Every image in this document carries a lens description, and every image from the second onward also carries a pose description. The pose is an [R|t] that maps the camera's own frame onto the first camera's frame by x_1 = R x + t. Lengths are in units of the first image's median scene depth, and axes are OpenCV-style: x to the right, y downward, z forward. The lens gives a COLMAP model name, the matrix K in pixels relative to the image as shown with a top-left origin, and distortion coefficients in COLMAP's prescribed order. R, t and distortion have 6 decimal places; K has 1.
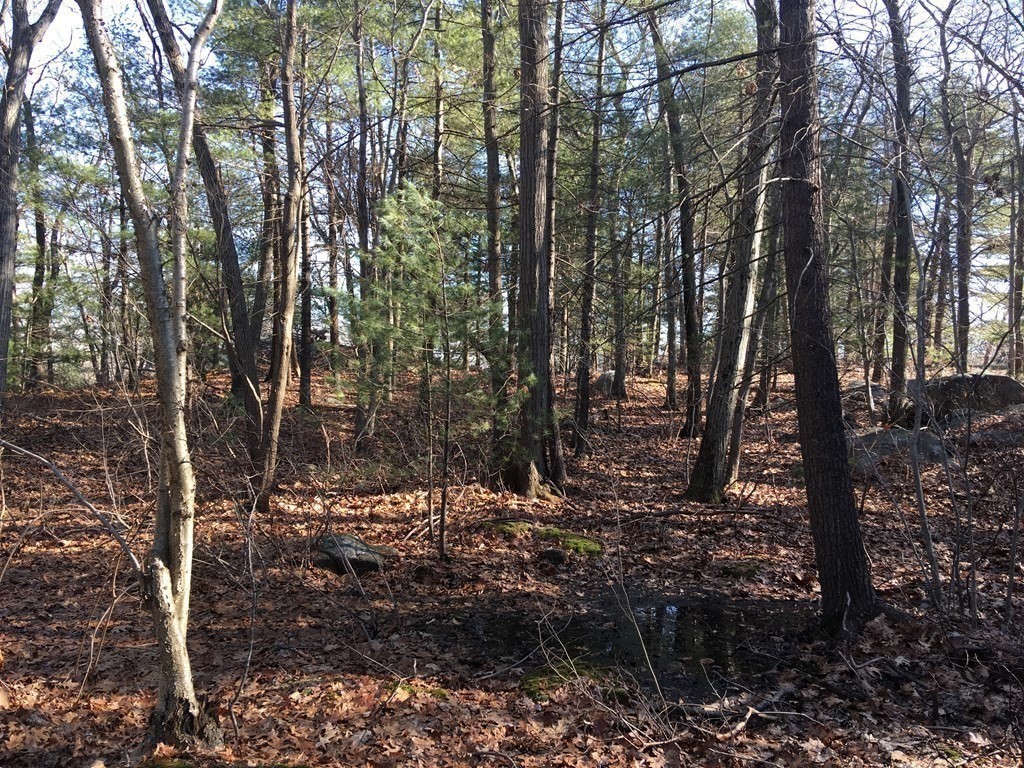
lens RADIAL K [[862.6, 0, 512.0], [0, 862.6, 384.0], [0, 0, 1]] dist [0.115423, -0.172125]
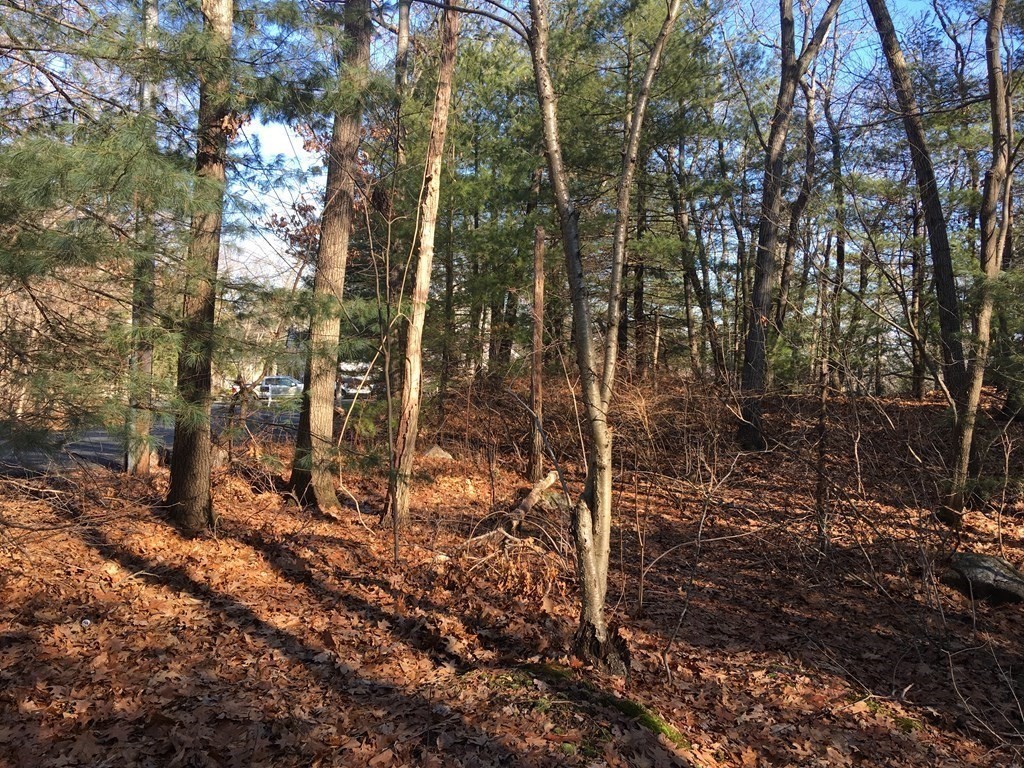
lens RADIAL K [[862.6, 0, 512.0], [0, 862.6, 384.0], [0, 0, 1]] dist [0.115423, -0.172125]
pose [[0.605944, 0.016480, -0.795336, 0.444639], [-0.031777, 0.999489, -0.003499, 0.046588], [0.794872, 0.027394, 0.606158, 0.199777]]
